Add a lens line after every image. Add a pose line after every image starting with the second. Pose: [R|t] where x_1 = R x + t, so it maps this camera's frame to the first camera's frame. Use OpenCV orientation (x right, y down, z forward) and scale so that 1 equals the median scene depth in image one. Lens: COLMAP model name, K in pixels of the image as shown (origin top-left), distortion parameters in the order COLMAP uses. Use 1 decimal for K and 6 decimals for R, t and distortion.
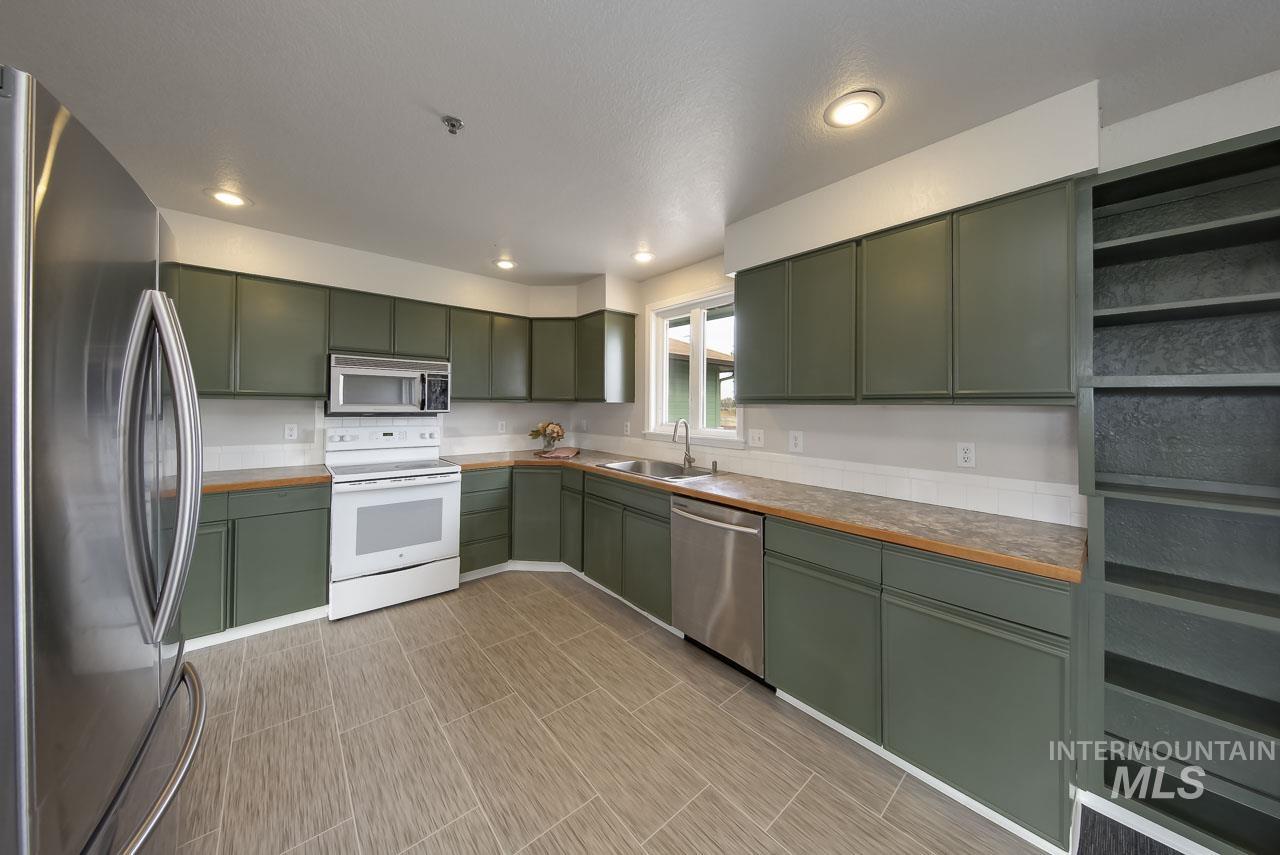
lens RADIAL K [[412.5, 0, 648.1], [0, 412.5, 404.4], [0, 0, 1]] dist [0.000013, -0.002725]
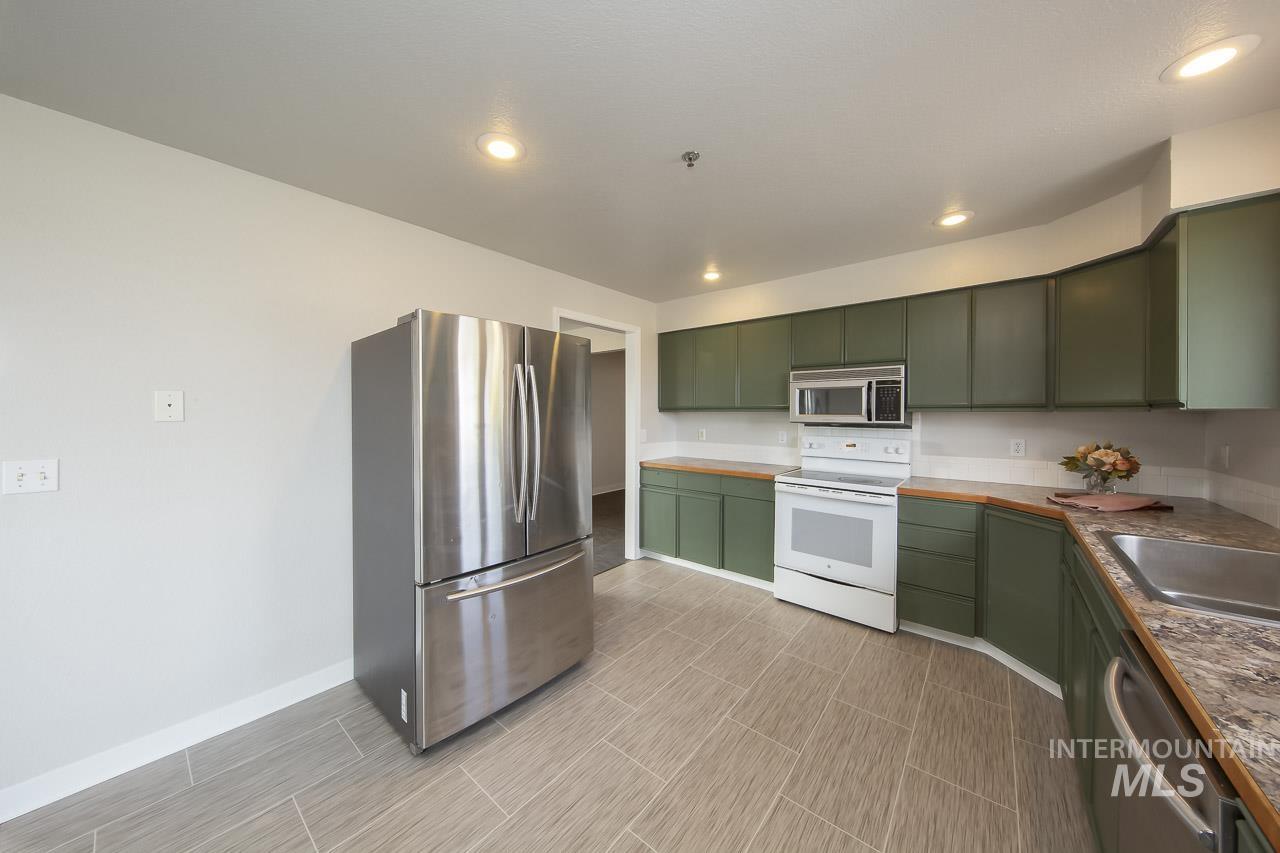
lens RADIAL K [[431.1, 0, 635.1], [0, 431.1, 420.4], [0, 0, 1]] dist [0.010046, 0.000032]
pose [[0.158088, 0.011787, -0.987355, 0.335488], [0.003508, 0.999916, 0.012499, -0.001713], [0.987419, -0.005440, 0.158034, 0.351790]]
